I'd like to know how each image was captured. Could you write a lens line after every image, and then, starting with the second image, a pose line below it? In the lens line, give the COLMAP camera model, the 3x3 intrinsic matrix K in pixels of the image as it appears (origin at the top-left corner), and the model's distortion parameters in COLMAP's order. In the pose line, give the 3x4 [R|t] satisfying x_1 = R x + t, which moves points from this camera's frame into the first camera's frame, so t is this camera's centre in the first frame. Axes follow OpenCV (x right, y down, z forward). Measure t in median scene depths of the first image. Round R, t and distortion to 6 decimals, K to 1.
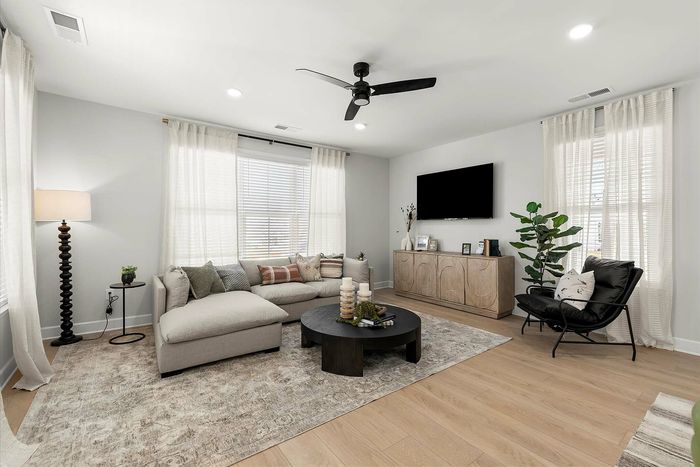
lens RADIAL K [[299.8, 0, 348.8], [0, 299.8, 230.6], [0, 0, 1]] dist [-0.000676, -0.000149]
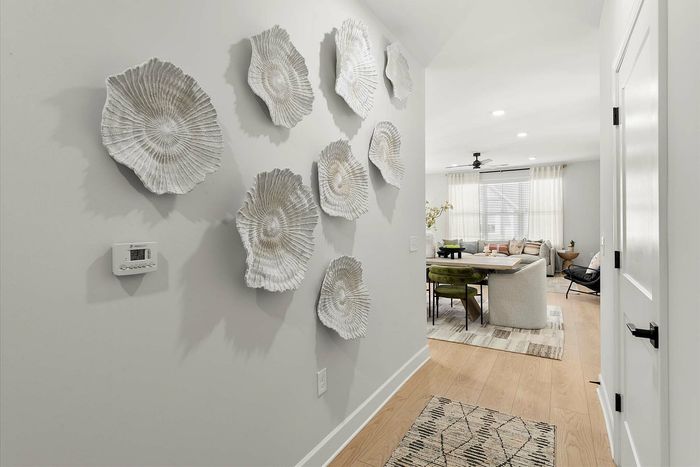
lens RADIAL K [[358.7, 0, 348.5], [0, 358.7, 224.8], [0, 0, 1]] dist [-0.000221, -0.000226]
pose [[0.379135, 0.000146, -0.925341, 1.496283], [0.006032, 0.999978, 0.002629, -0.007334], [0.925322, -0.006579, 0.379126, -0.652391]]
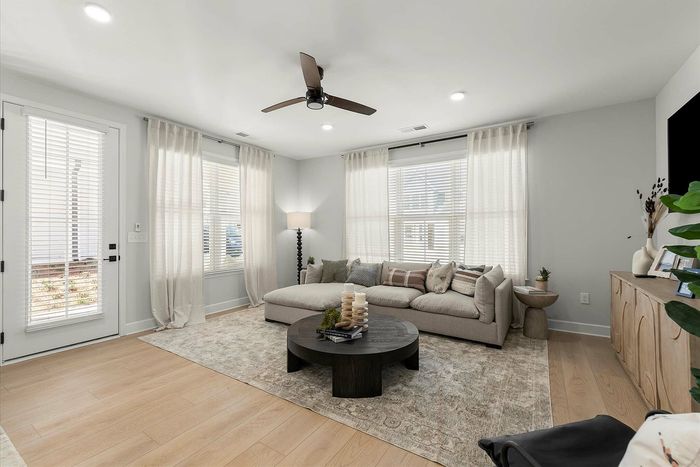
lens RADIAL K [[299.8, 0, 348.8], [0, 299.8, 230.6], [0, 0, 1]] dist [-0.000676, -0.000149]
pose [[0.355312, -0.007561, -0.934717, 0.674999], [-0.002665, 0.999955, -0.009102, -0.002920], [0.934744, 0.005725, 0.355276, 0.497511]]
